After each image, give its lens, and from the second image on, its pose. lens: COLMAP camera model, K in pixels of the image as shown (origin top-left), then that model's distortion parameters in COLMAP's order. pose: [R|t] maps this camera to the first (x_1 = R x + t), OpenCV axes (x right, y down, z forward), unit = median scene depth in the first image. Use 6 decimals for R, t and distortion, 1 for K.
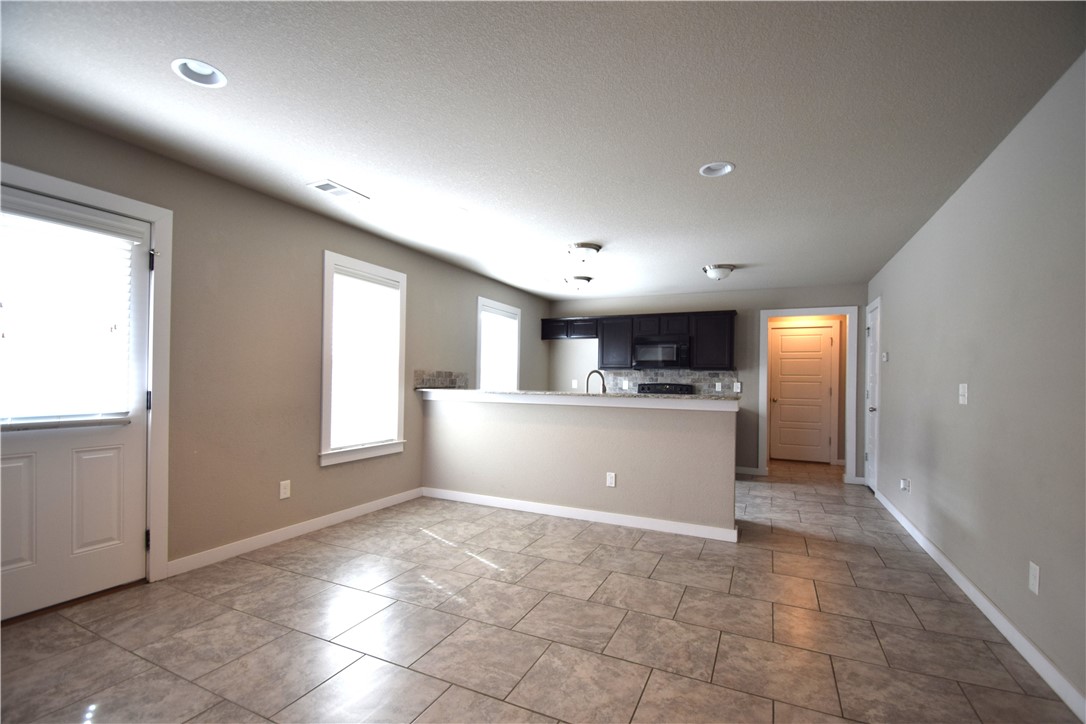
lens RADIAL K [[479.7, 0, 536.8], [0, 479.7, 369.8], [0, 0, 1]] dist [0.004167, -0.000384]
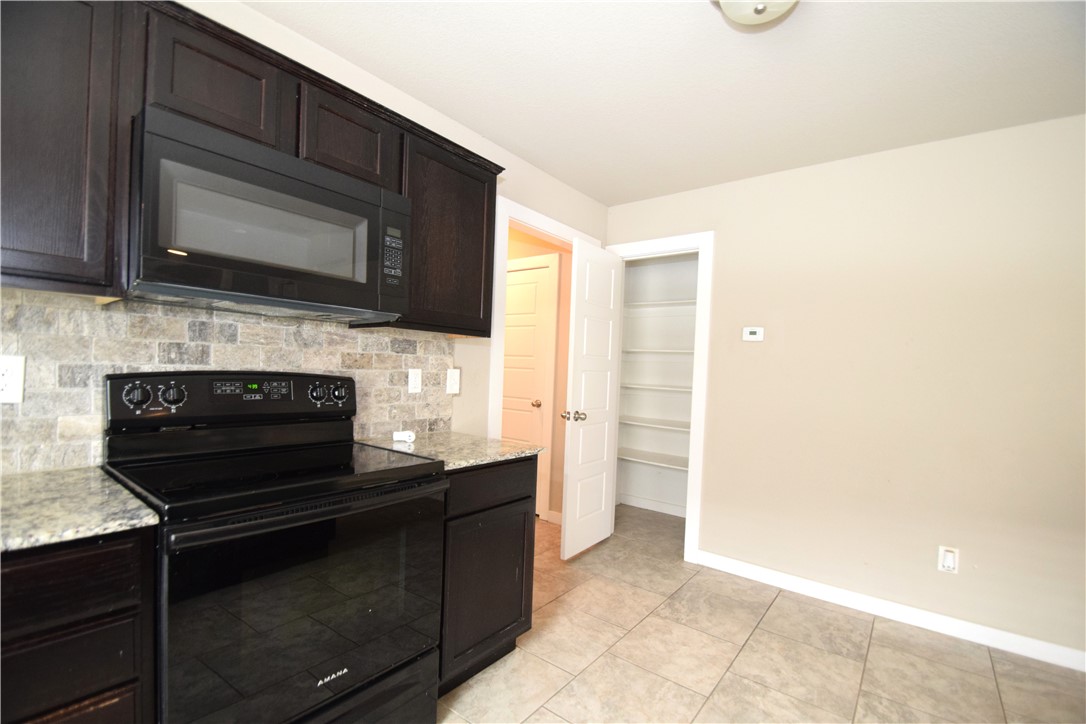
lens RADIAL K [[479.7, 0, 556.3], [0, 479.7, 375.6], [0, 0, 1]] dist [0.004167, -0.000384]
pose [[0.213556, -0.019136, 0.976743, 0.063007], [-0.056919, 0.997866, 0.031995, 0.014593], [-0.975271, -0.062428, 0.212011, 0.814767]]
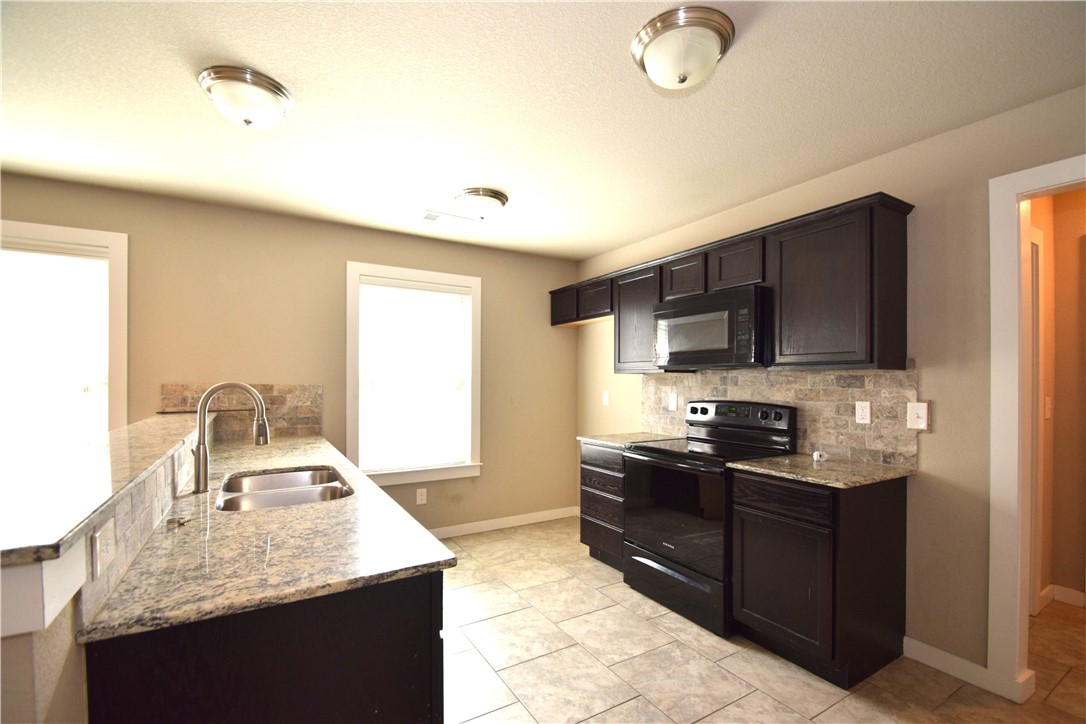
lens RADIAL K [[479.7, 0, 540.6], [0, 479.7, 365.3], [0, 0, 1]] dist [0.004167, -0.000384]
pose [[0.832476, -0.029879, -0.553255, 0.371800], [0.022994, 0.999548, -0.019383, -0.000186], [0.553584, 0.003414, 0.832786, 0.536768]]
